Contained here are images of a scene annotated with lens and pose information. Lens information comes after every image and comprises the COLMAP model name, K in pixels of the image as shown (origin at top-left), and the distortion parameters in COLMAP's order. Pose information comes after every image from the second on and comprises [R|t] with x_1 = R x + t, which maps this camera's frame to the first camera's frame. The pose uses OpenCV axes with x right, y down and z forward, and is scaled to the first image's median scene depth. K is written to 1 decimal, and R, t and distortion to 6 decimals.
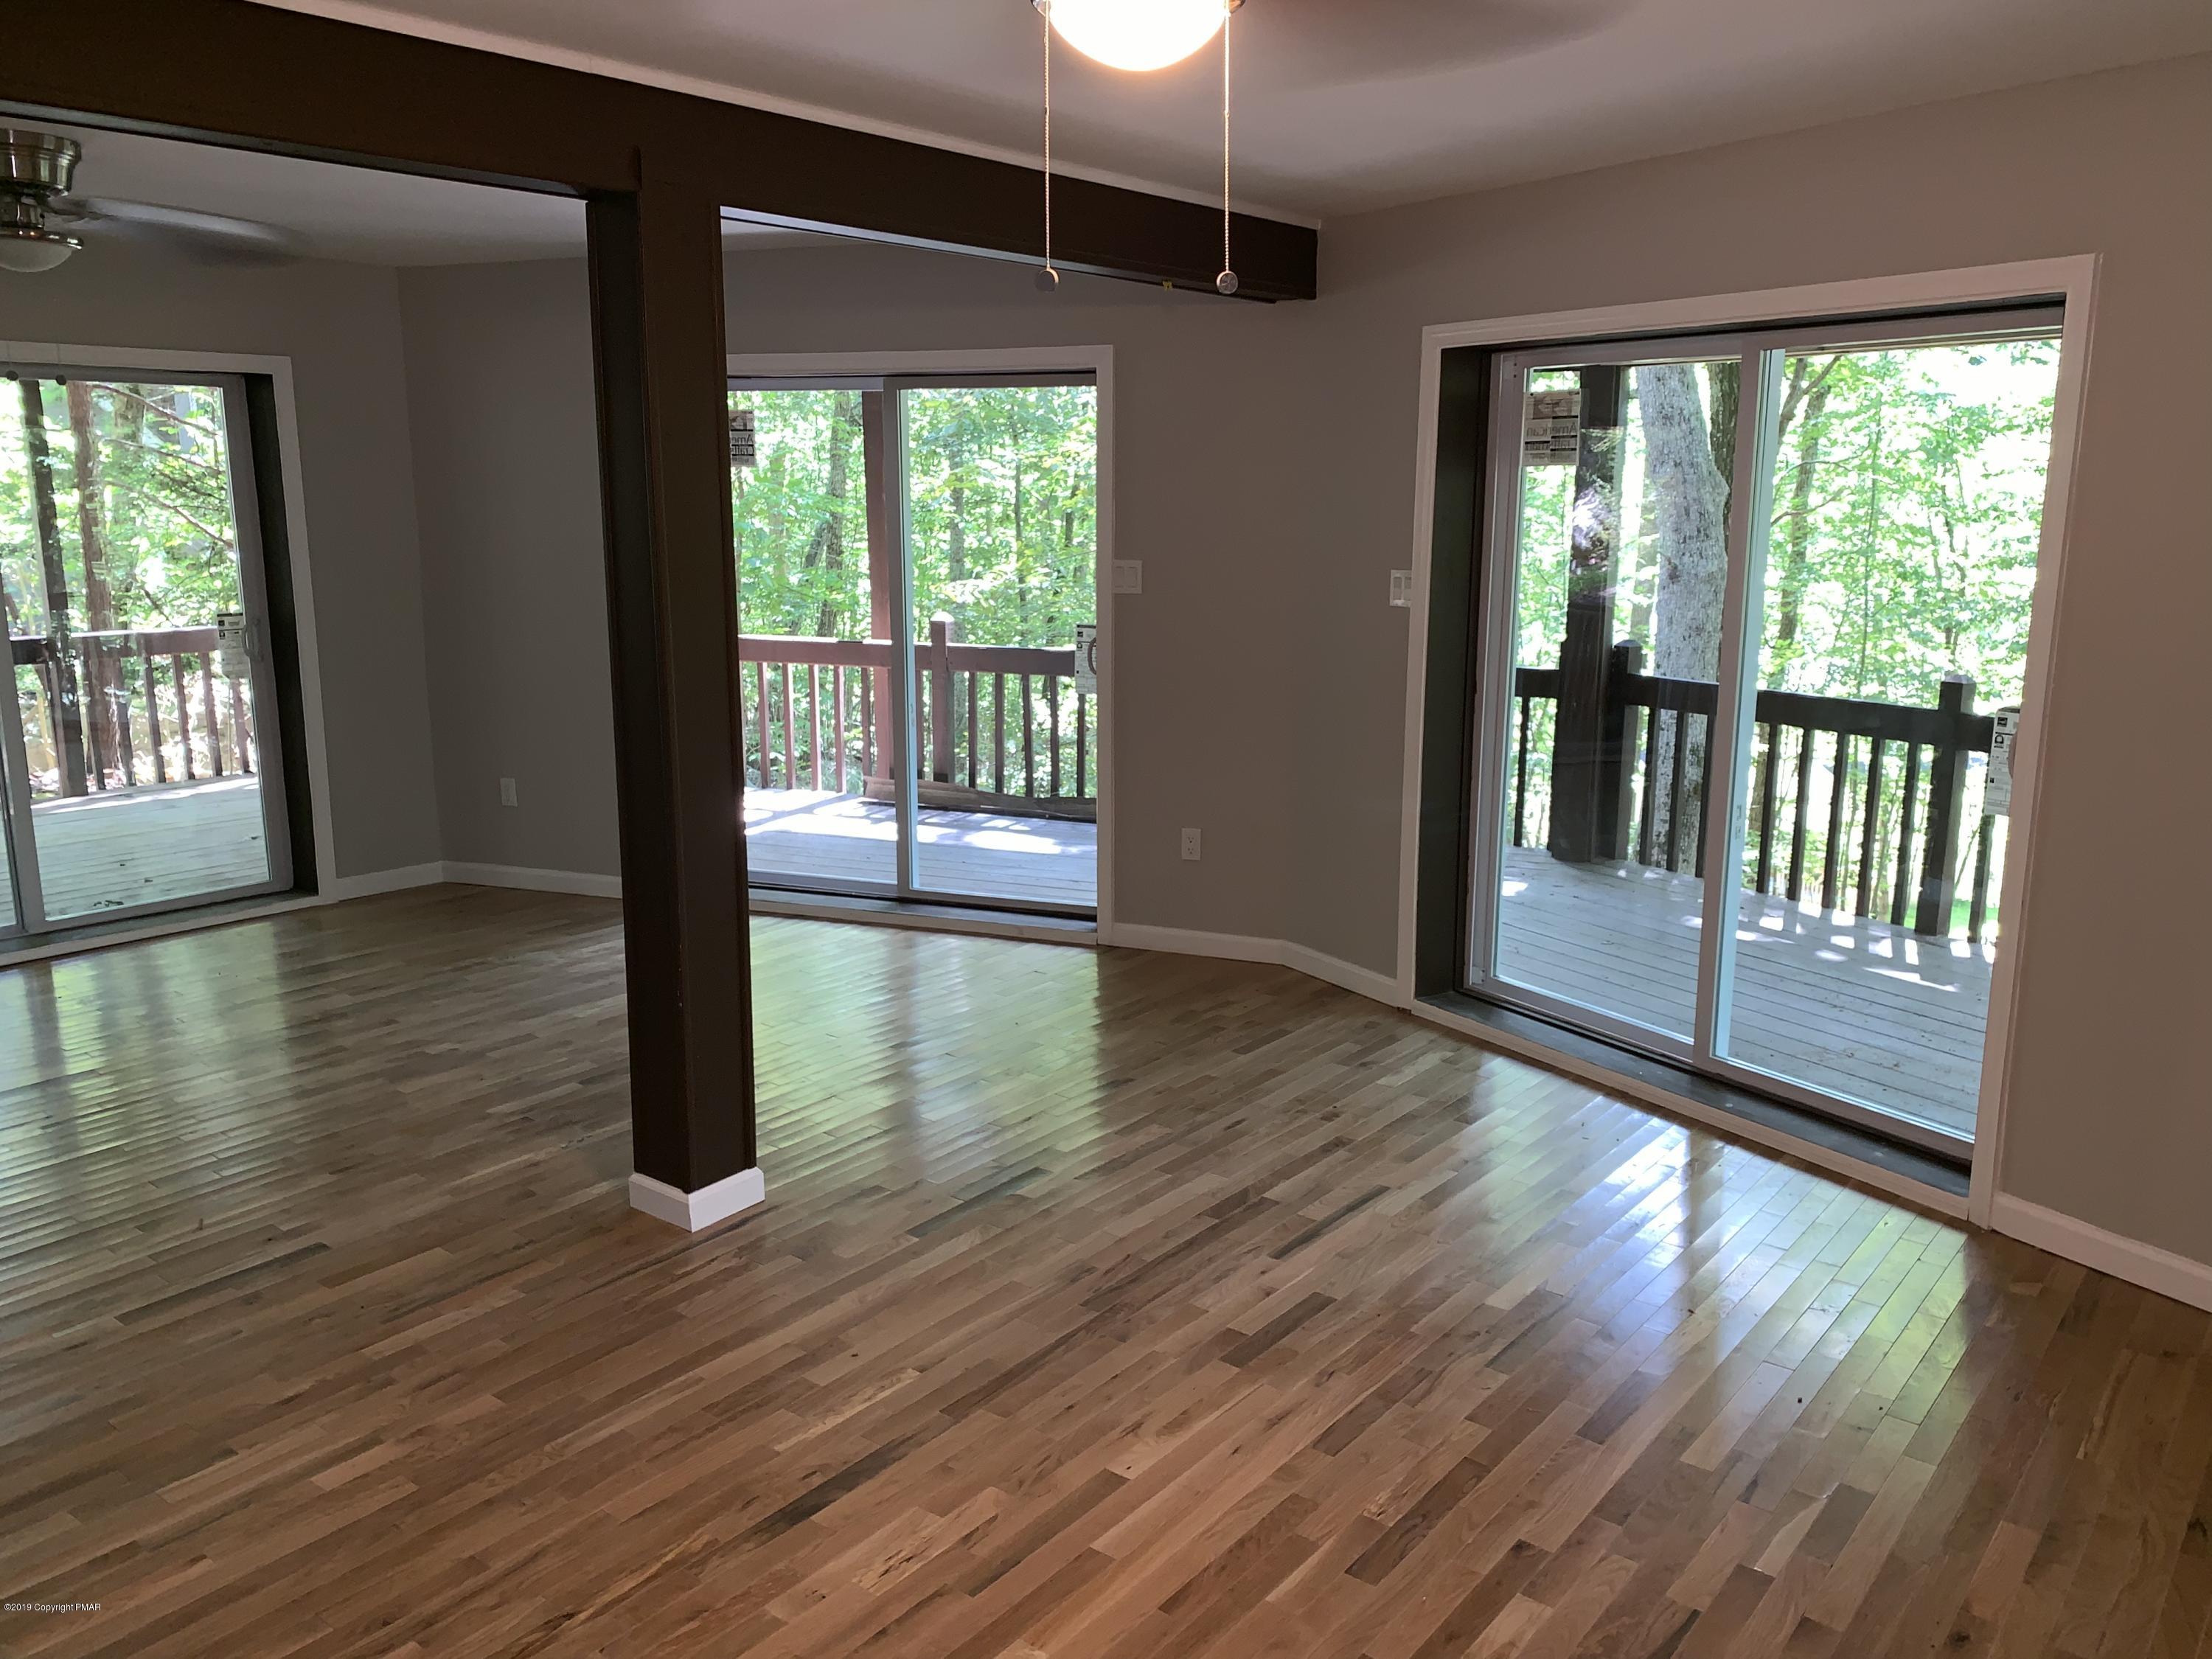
lens RADIAL K [[1688.7, 0, 1106.5], [0, 1688.7, 833.9], [0, 0, 1]] dist [0.060782, -0.067187]
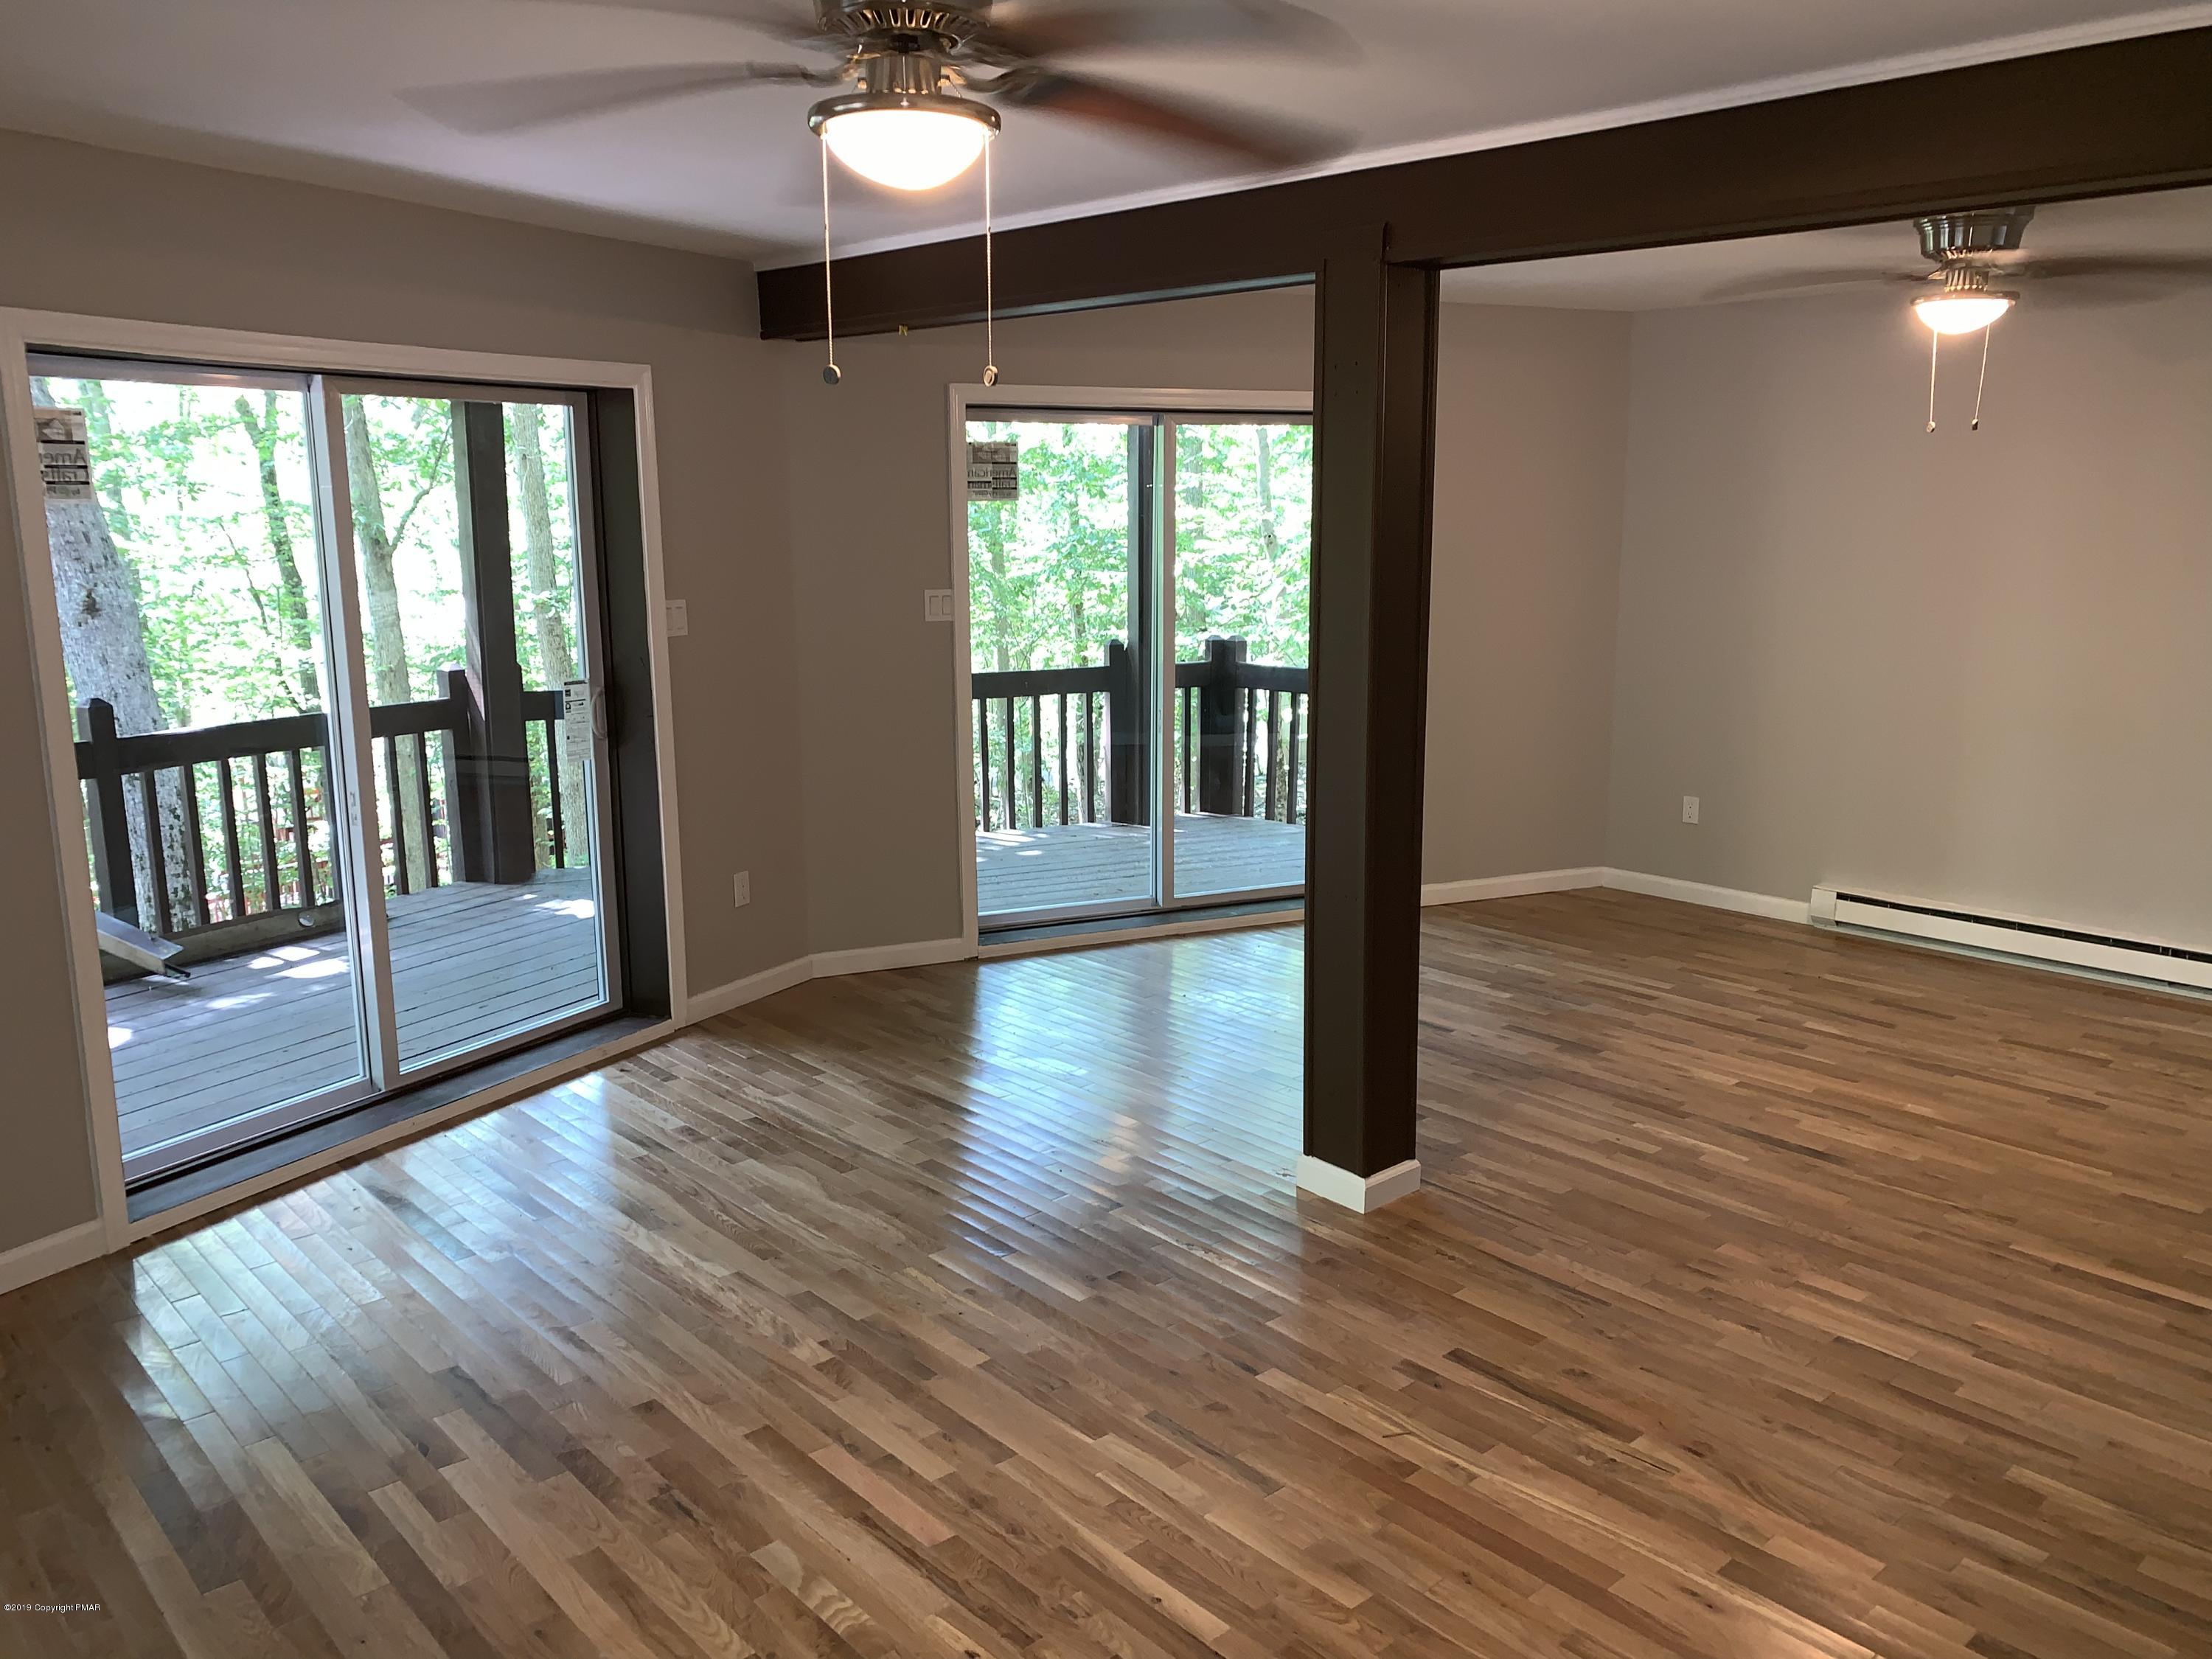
lens RADIAL K [[1688.7, 0, 1106.5], [0, 1688.7, 822.0], [0, 0, 1]] dist [0.060782, -0.067187]
pose [[0.155645, -0.190950, 0.969182, -1.540189], [0.202564, 0.966458, 0.157883, -0.256848], [-0.966821, 0.171747, 0.189103, 1.108260]]
